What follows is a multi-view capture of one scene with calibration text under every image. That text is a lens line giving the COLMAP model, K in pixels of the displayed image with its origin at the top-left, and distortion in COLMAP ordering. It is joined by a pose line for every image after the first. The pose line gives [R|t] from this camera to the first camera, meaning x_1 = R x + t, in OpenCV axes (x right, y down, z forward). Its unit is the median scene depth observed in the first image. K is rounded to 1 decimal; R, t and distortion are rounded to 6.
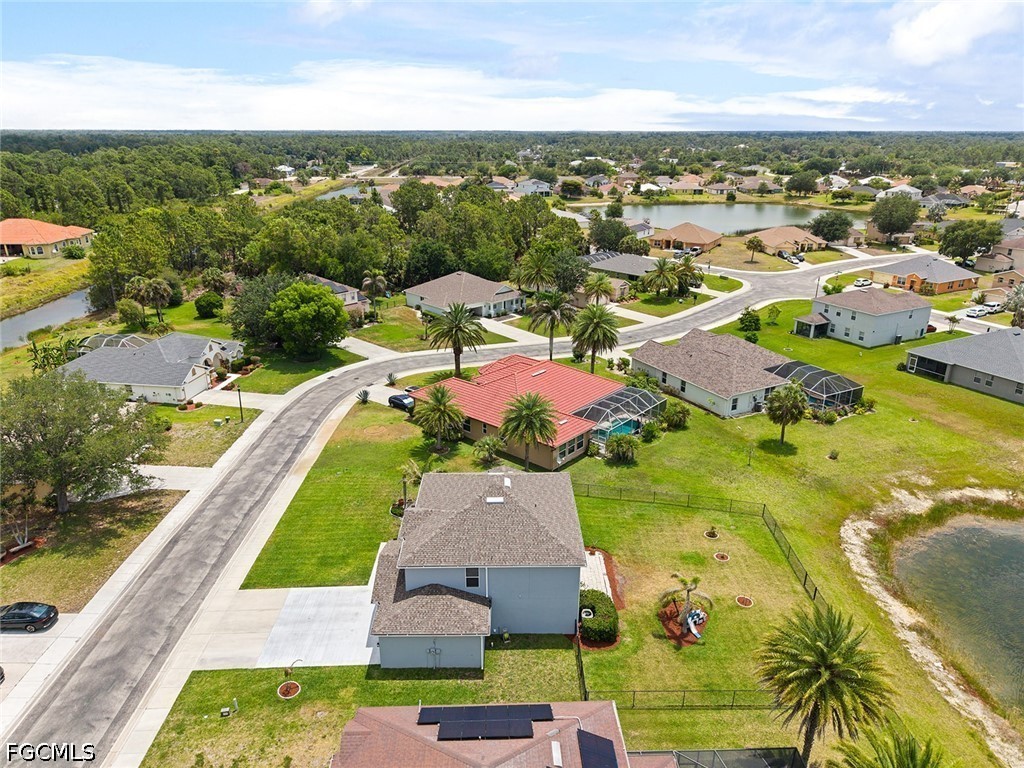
lens RADIAL K [[684.2, 0, 510.2], [0, 684.2, 384.1], [0, 0, 1]] dist [-0.000412, -0.000388]
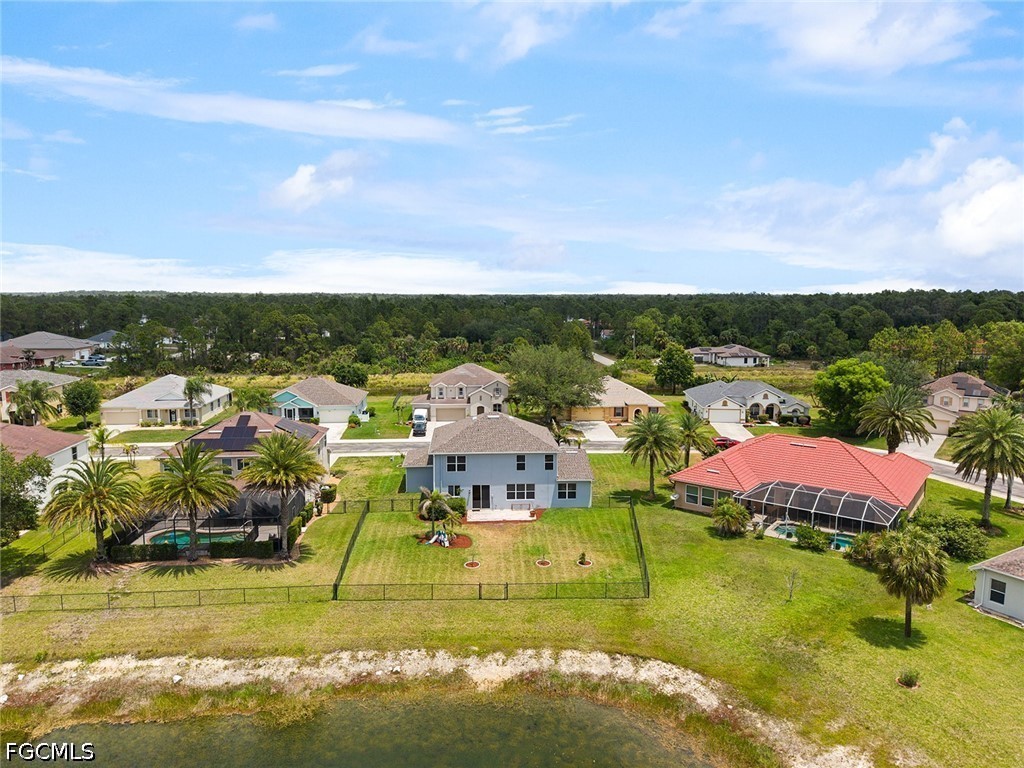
lens RADIAL K [[699.3, 0, 509.4], [0, 699.3, 388.3], [0, 0, 1]] dist [0.008779, 0.002772]
pose [[0.055335, 0.134877, -0.989316, 1.151653], [-0.350849, 0.930276, 0.107204, -0.062398], [0.934796, 0.341168, 0.098798, 0.710323]]
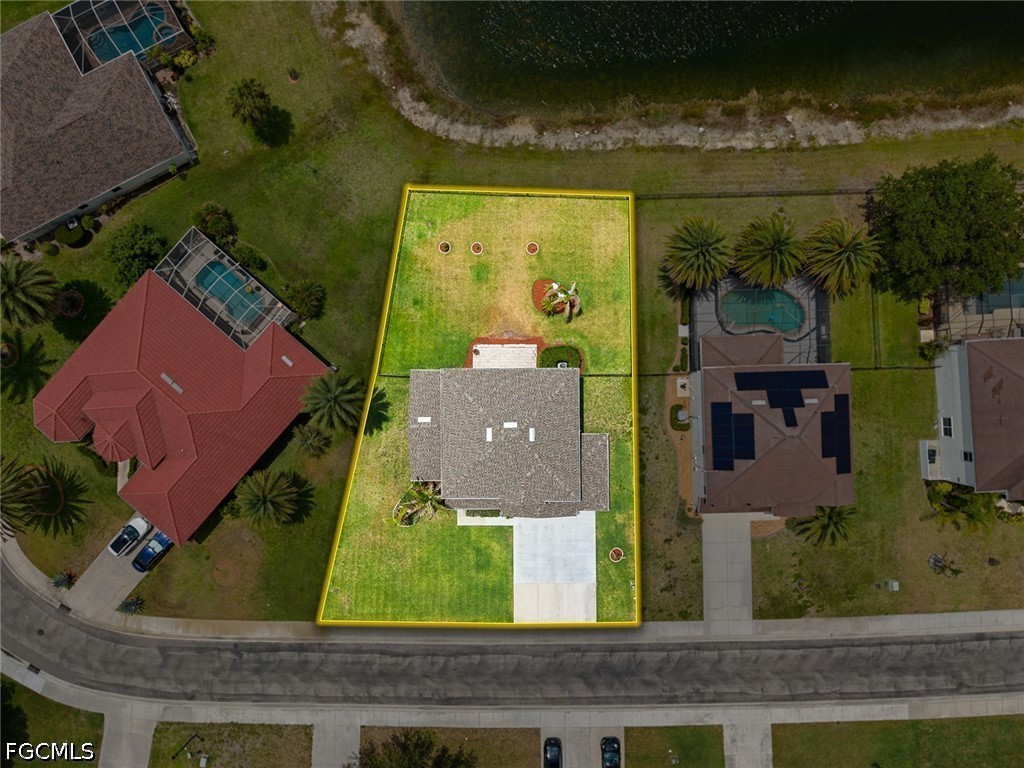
lens RADIAL K [[699.3, 0, 509.4], [0, 699.3, 388.3], [0, 0, 1]] dist [0.008779, 0.002772]
pose [[0.006340, -0.999979, 0.001396, 0.049133], [0.344150, 0.003493, 0.938908, -0.843592], [-0.938893, -0.005473, 0.344165, 0.465605]]
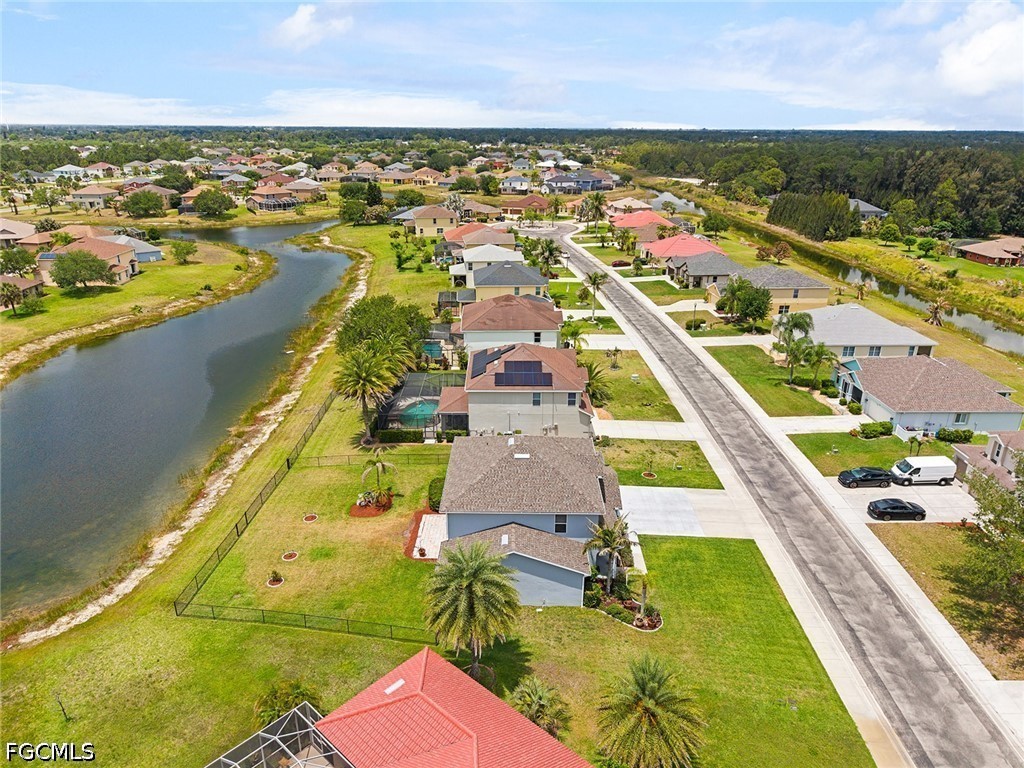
lens RADIAL K [[684.2, 0, 510.2], [0, 684.2, 384.1], [0, 0, 1]] dist [-0.000412, -0.000388]
pose [[-0.999731, -0.014944, 0.017762, -0.016942], [0.000346, 0.755529, 0.655116, -0.527122], [-0.023210, 0.654945, -0.755320, 1.443934]]
